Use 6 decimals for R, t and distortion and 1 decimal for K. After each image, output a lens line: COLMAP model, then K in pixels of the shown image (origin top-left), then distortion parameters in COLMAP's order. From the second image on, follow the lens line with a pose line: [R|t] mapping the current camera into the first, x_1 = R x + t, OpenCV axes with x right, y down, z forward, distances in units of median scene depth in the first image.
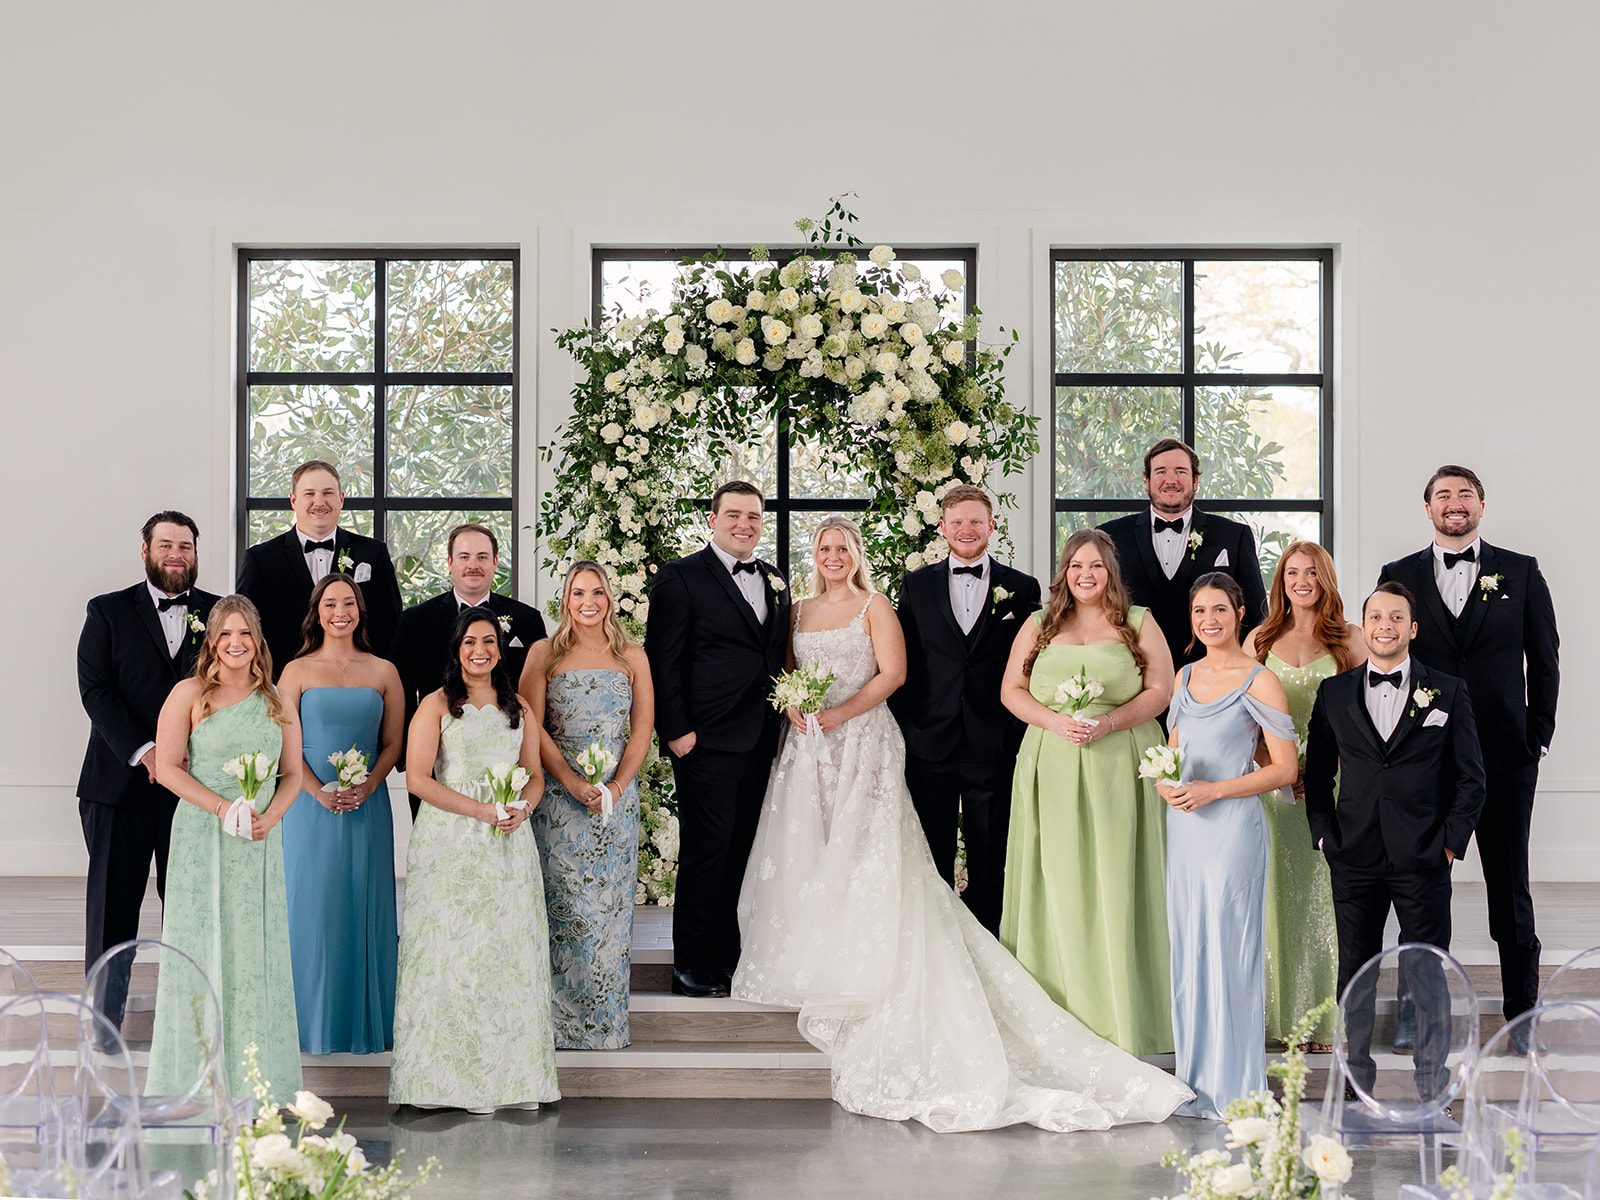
lens RADIAL K [[2785.3, 0, 800.0], [0, 2785.3, 600.0], [0, 0, 1]] dist [0.028178, -0.114138]
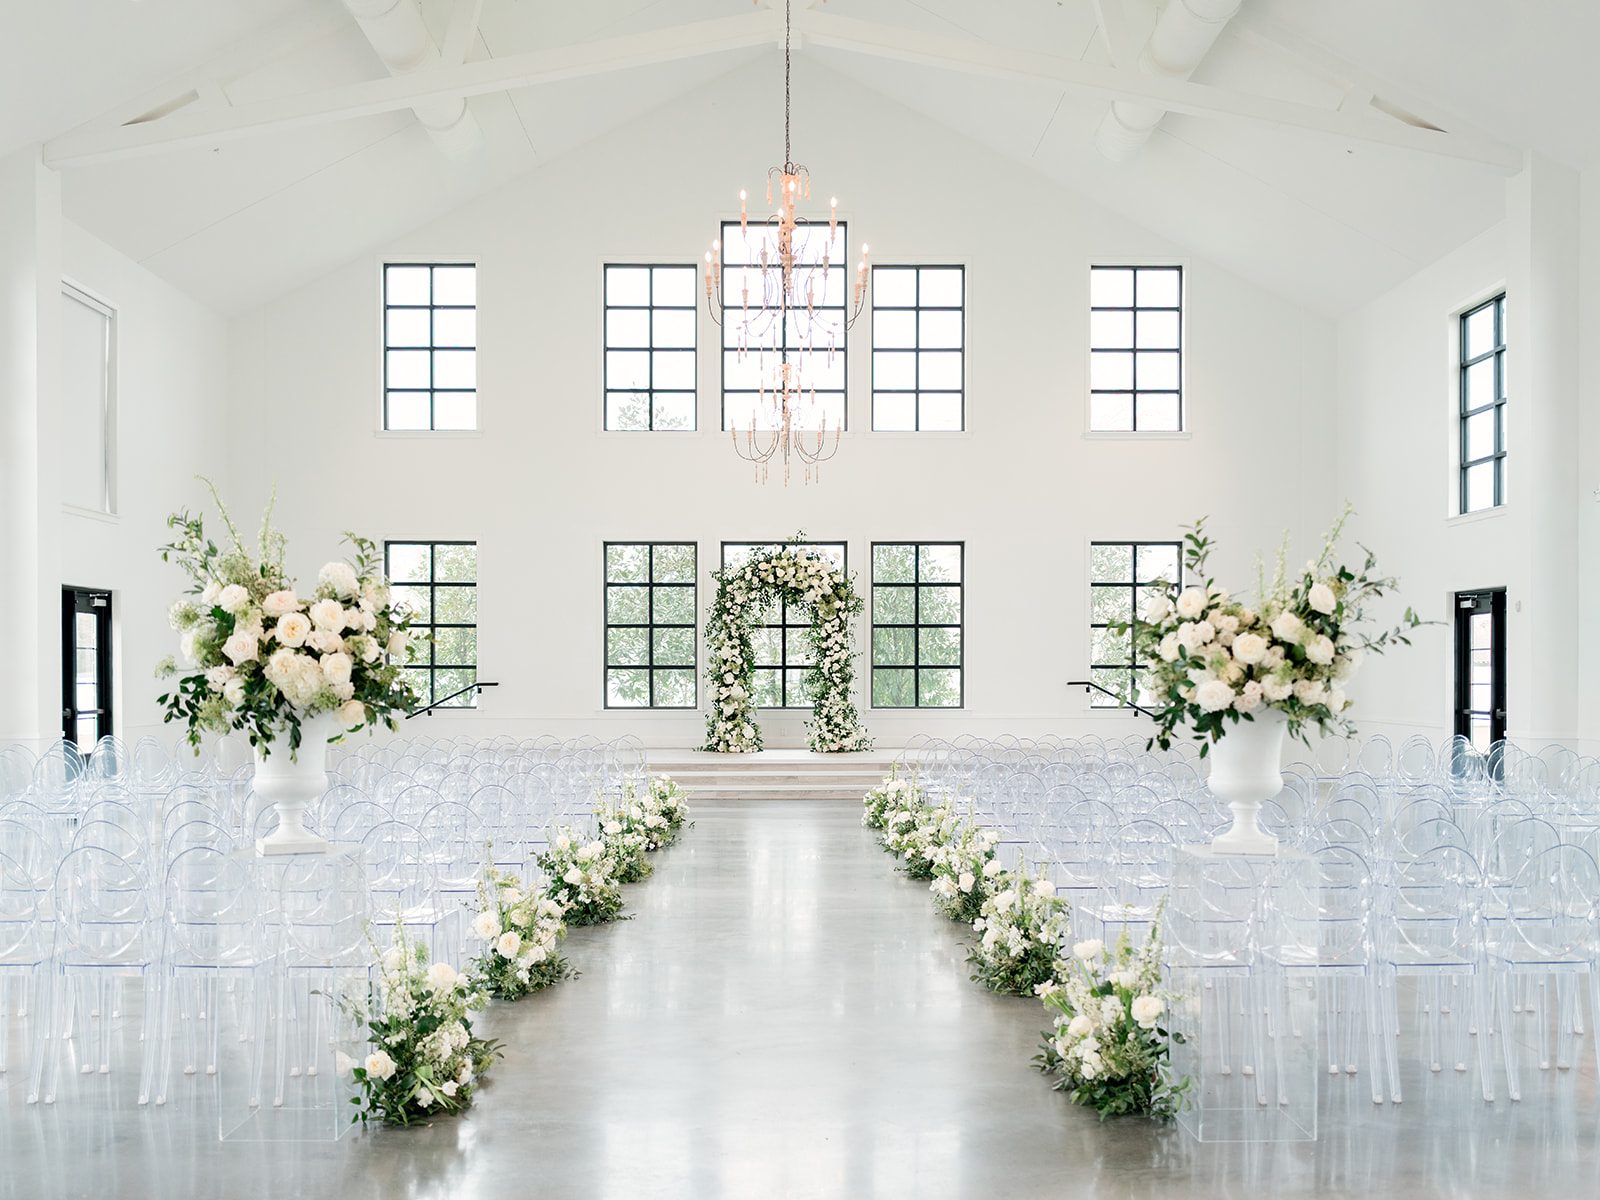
lens RADIAL K [[1385.0, 0, 800.4], [0, 1385.0, 680.0], [0, 0, 1]] dist [-0.005064, -0.010747]
pose [[0.999993, -0.002420, -0.002915, 0.018180], [0.002469, 0.999855, 0.016877, -0.000543], [0.002874, -0.016884, 0.999853, -0.574499]]
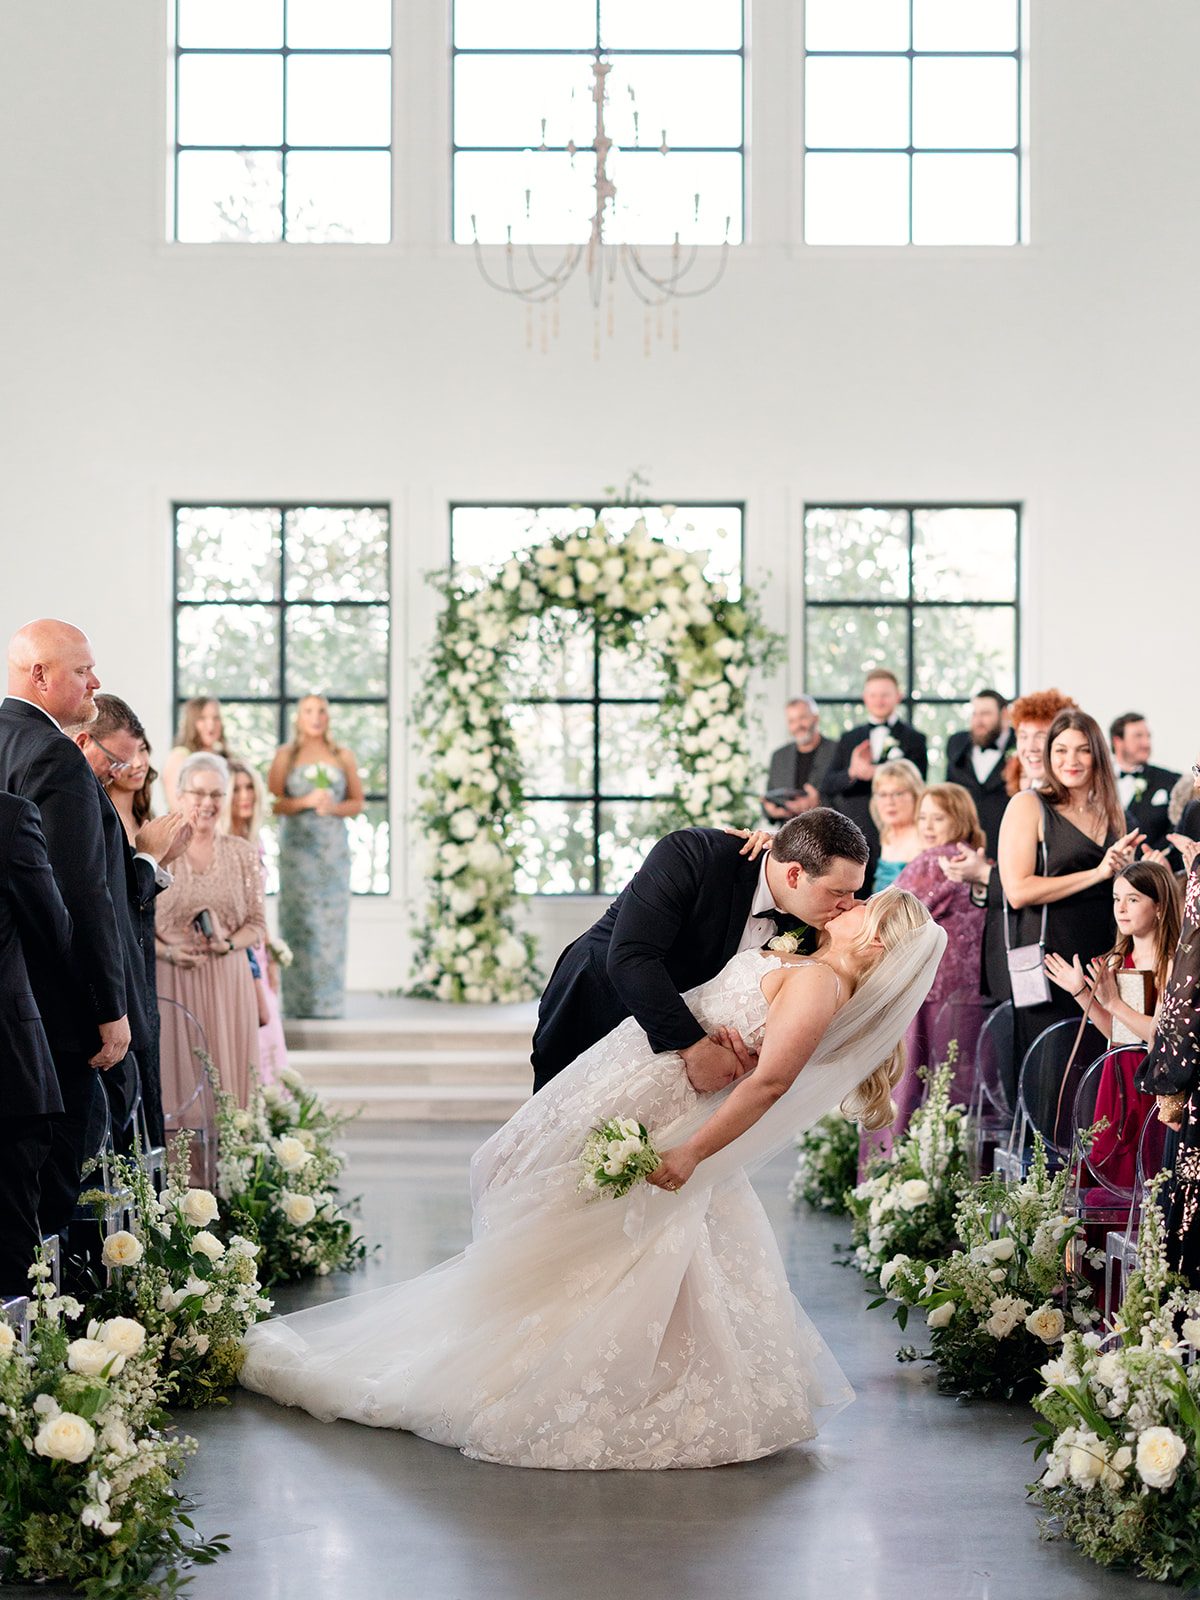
lens RADIAL K [[2785.3, 0, 596.0], [0, 2785.3, 713.5], [0, 0, 1]] dist [0.028178, -0.114138]
pose [[0.999878, -0.000988, -0.015614, 0.015700], [0.000635, 0.999744, -0.022619, 0.001148], [0.015633, 0.022607, 0.999622, -0.324682]]
